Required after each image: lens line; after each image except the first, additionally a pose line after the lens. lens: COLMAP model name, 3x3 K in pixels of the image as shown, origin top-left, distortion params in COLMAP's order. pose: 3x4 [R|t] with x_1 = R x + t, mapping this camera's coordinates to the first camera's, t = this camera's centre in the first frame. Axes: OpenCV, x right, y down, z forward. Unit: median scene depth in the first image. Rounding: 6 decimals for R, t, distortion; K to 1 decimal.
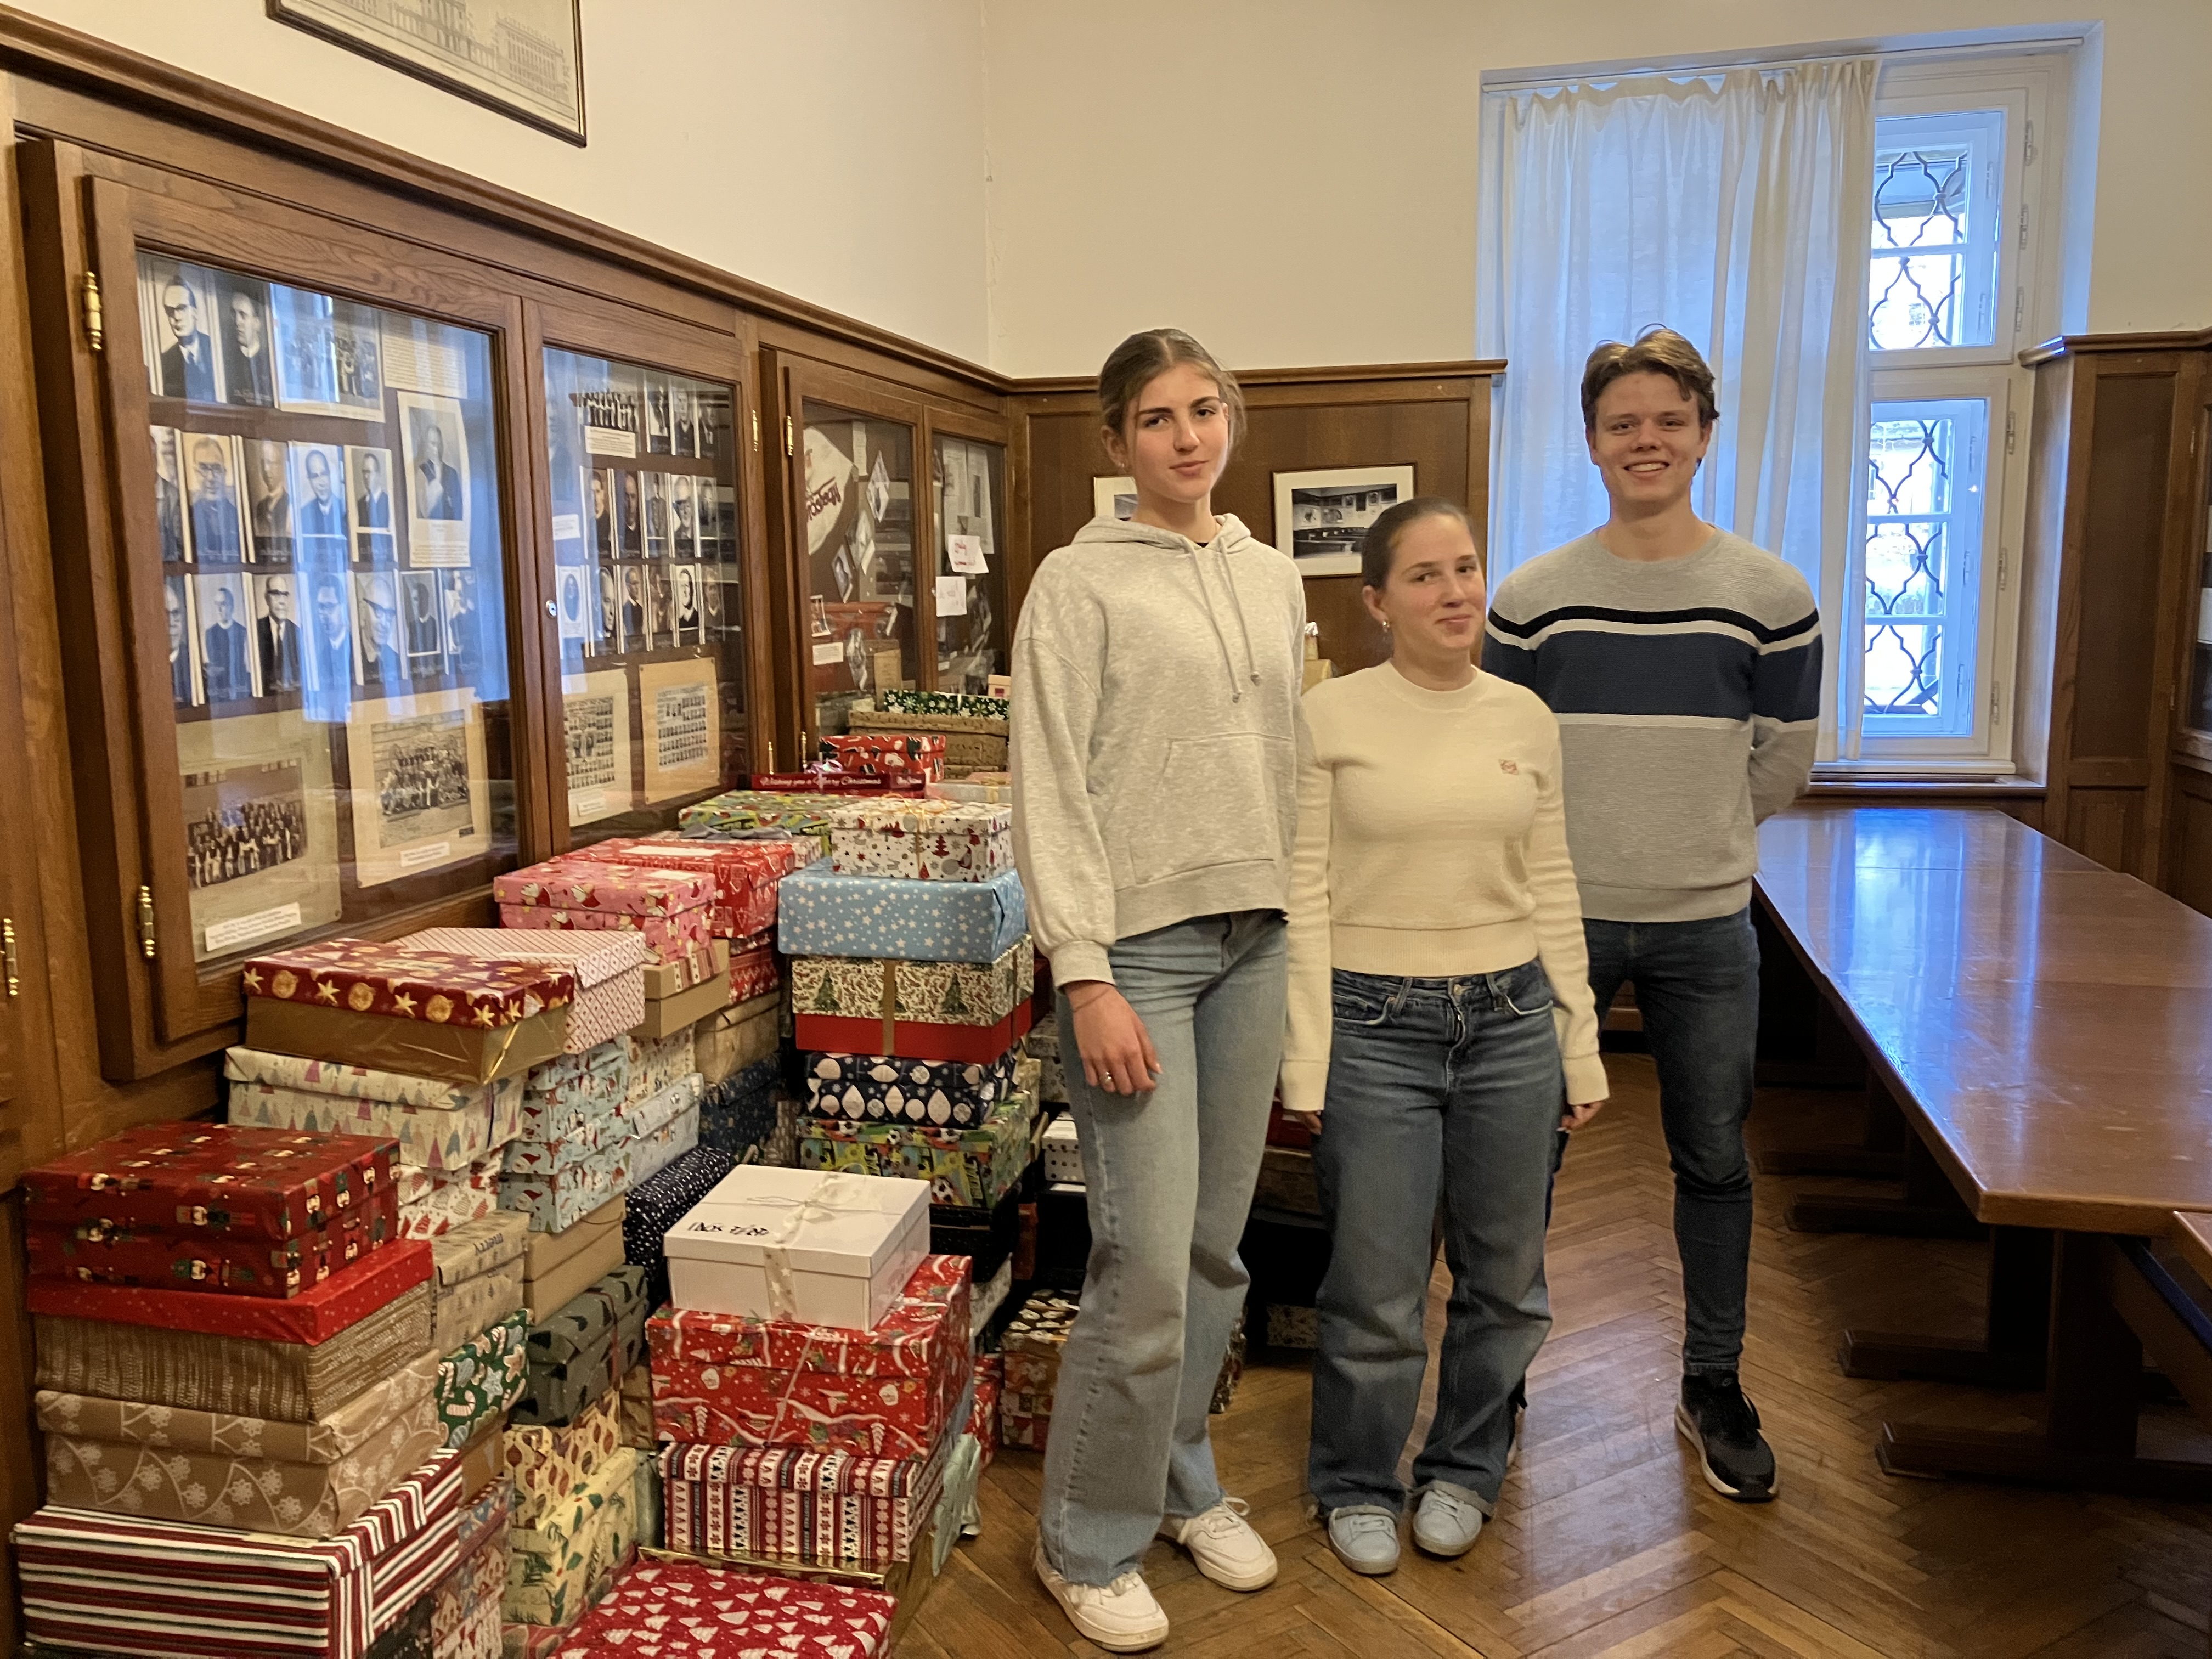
lens RADIAL K [[1865.6, 0, 1106.0], [0, 1865.6, 829.5], [0, 0, 1]] dist [0.091256, -0.122620]
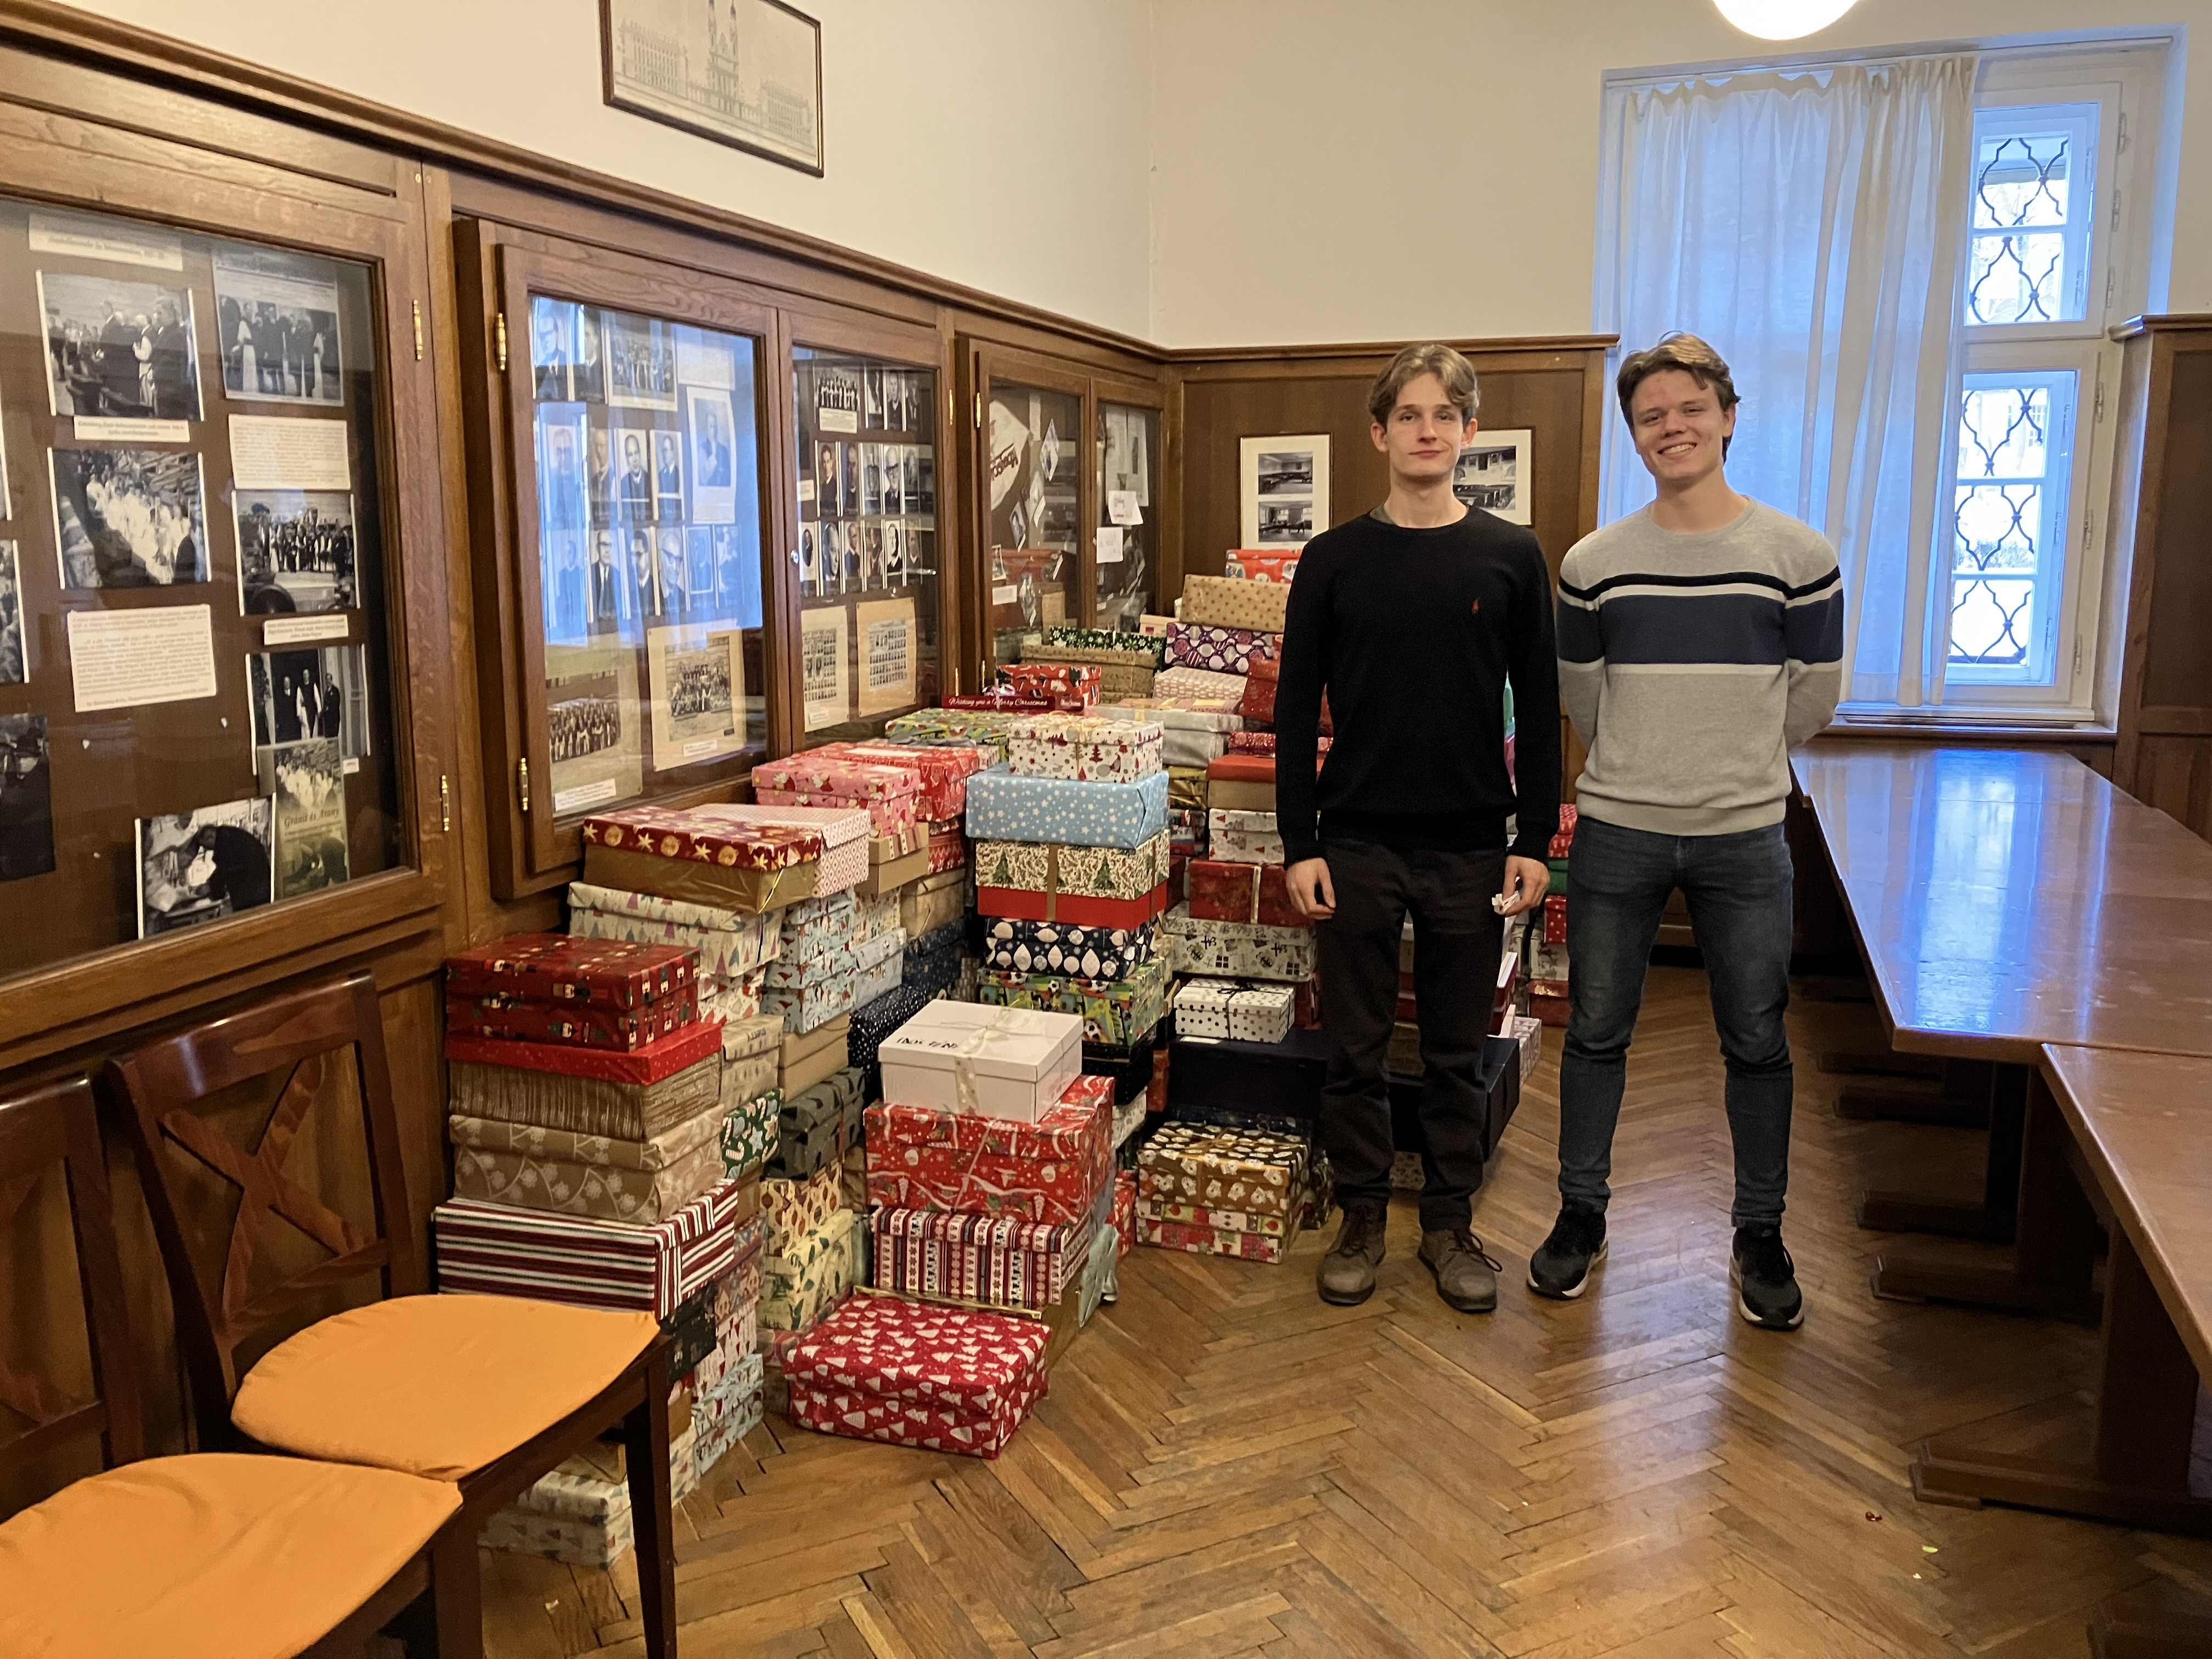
lens RADIAL K [[1865.6, 0, 1106.0], [0, 1865.6, 829.5], [0, 0, 1]] dist [0.091256, -0.122620]
pose [[0.996359, 0.025561, -0.081338, 0.020387], [-0.022981, 0.999208, 0.032499, 0.019838], [0.082105, -0.030511, 0.996157, -0.242714]]
